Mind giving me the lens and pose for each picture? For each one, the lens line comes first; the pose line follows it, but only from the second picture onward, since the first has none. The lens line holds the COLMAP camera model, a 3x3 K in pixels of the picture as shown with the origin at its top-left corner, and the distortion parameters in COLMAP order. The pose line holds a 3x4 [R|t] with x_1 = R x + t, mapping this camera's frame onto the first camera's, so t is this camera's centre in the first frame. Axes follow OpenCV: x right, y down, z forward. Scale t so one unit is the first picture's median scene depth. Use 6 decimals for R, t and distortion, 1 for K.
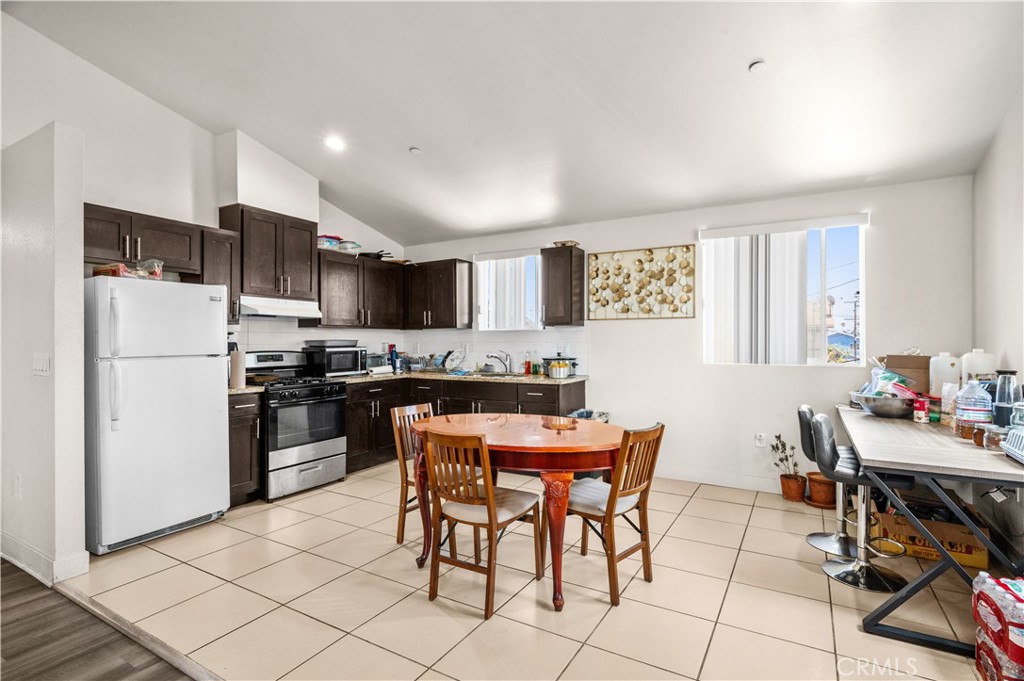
lens RADIAL K [[493.0, 0, 512.0], [0, 493.0, 340.5], [0, 0, 1]] dist [0.000759, 0.000057]
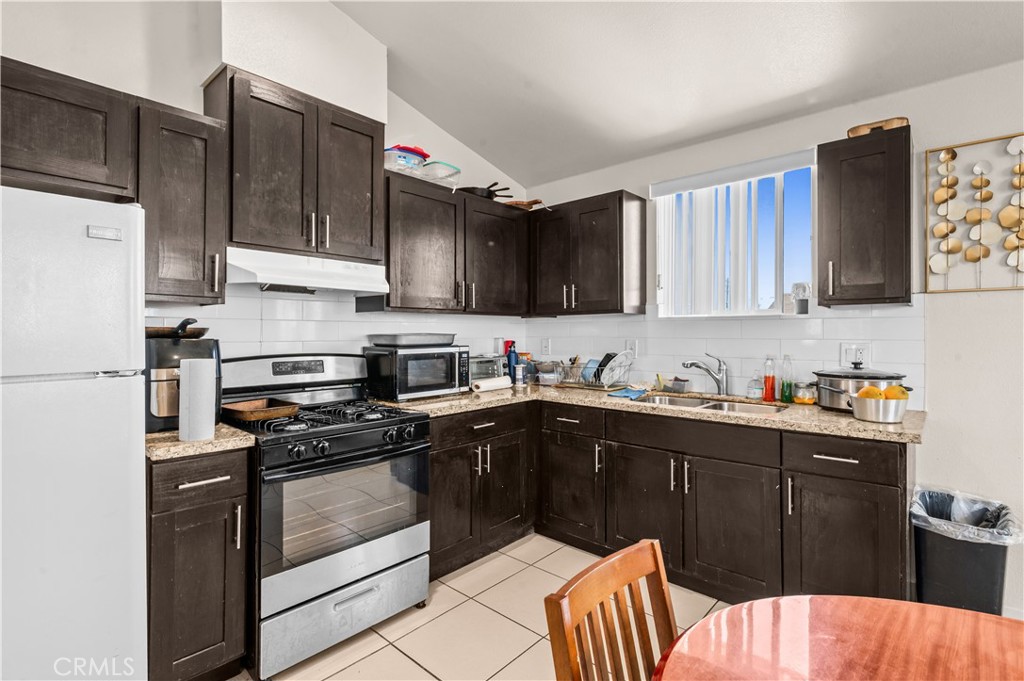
lens RADIAL K [[485.3, 0, 513.8], [0, 485.3, 336.2], [0, 0, 1]] dist [0.010272, -0.000286]
pose [[0.979182, 0.004599, -0.202930, -0.130392], [-0.003047, 0.999964, 0.007964, -0.003191], [0.202959, -0.007180, 0.979161, 0.460425]]
